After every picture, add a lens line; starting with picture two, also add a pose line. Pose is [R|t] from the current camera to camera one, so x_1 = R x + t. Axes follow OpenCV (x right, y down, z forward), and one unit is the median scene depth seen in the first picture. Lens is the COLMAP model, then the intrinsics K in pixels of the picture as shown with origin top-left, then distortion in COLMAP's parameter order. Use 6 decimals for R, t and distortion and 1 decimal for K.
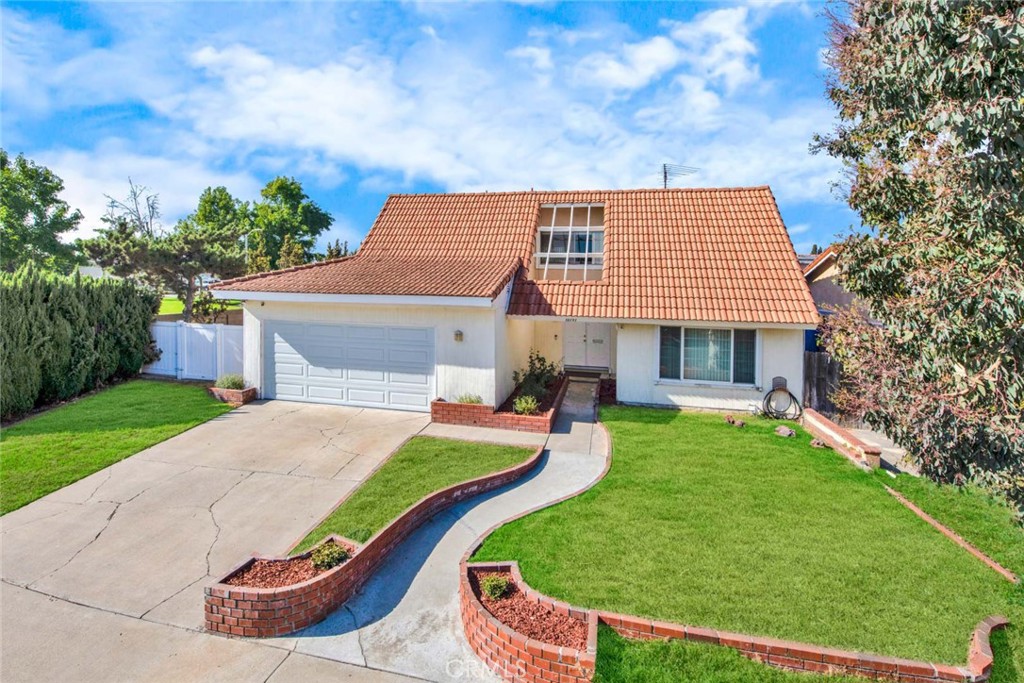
lens RADIAL K [[450.5, 0, 546.7], [0, 450.5, 293.5], [0, 0, 1]] dist [-0.005111, 0.000013]
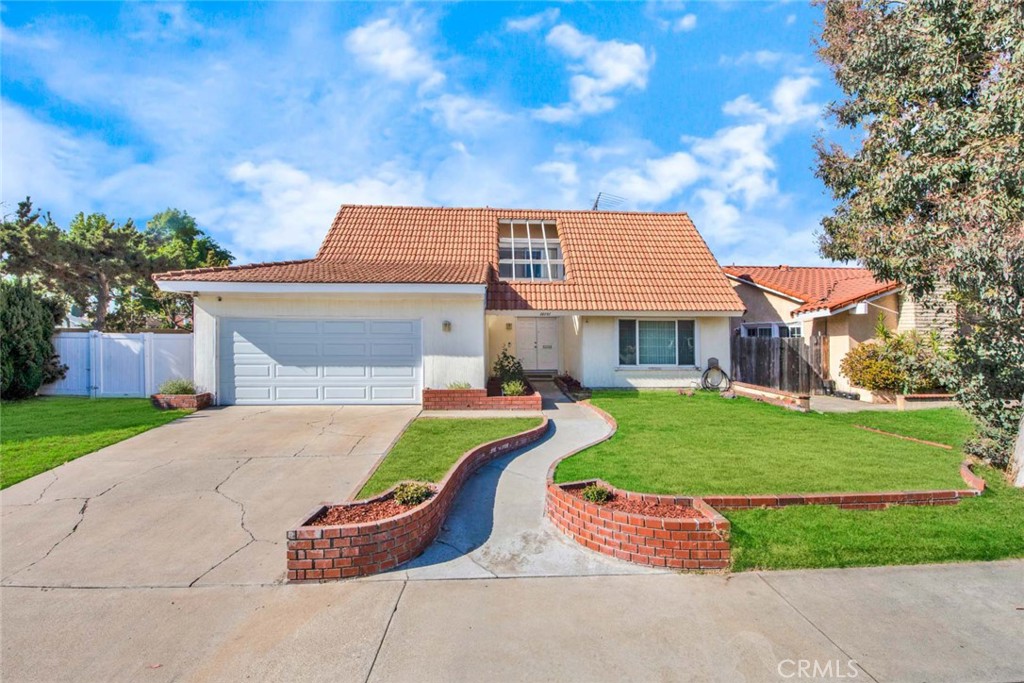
lens RADIAL K [[398.1, 0, 543.4], [0, 398.1, 342.6], [0, 0, 1]] dist [-0.003463, -0.002668]
pose [[0.970768, -0.024209, 0.238796, -0.189757], [0.022610, 0.999700, 0.009432, 0.121918], [-0.238952, -0.003757, 0.971024, 0.055553]]
